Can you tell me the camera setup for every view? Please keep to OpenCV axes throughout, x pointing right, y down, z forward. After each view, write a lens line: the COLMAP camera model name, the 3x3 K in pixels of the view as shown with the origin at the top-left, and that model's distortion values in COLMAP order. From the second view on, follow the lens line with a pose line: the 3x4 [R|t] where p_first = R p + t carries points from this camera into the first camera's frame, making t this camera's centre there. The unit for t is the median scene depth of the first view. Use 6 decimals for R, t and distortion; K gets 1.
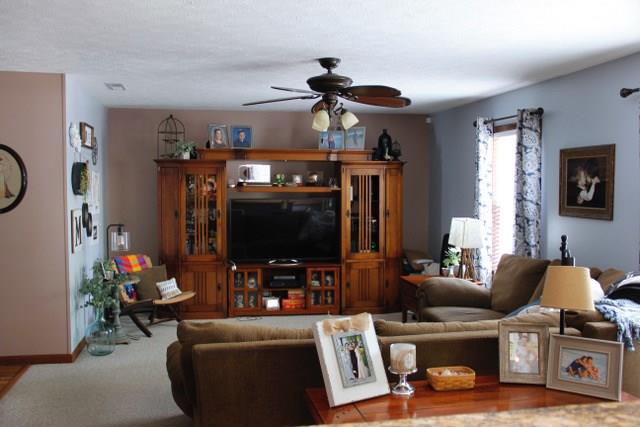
lens RADIAL K [[584.3, 0, 315.5], [0, 584.3, 212.7], [0, 0, 1]] dist [-0.085607, 0.000000]
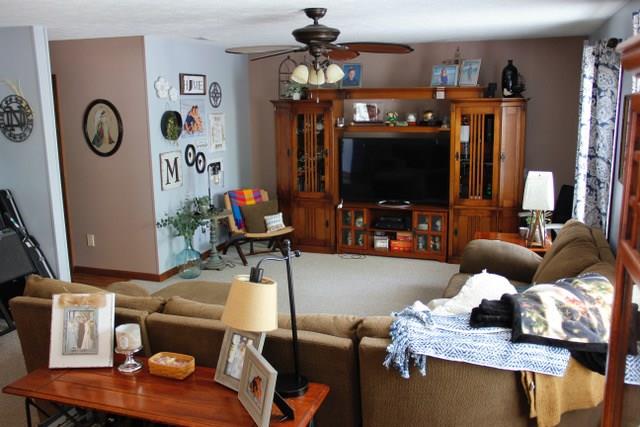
lens RADIAL K [[584.3, 0, 317.0], [0, 584.3, 213.7], [0, 0, 1]] dist [-0.085607, 0.000000]
pose [[0.874371, 0.077769, -0.478986, 0.321944], [-0.004935, 0.988448, 0.151477, -0.048484], [0.485233, -0.130083, 0.864655, 0.091272]]
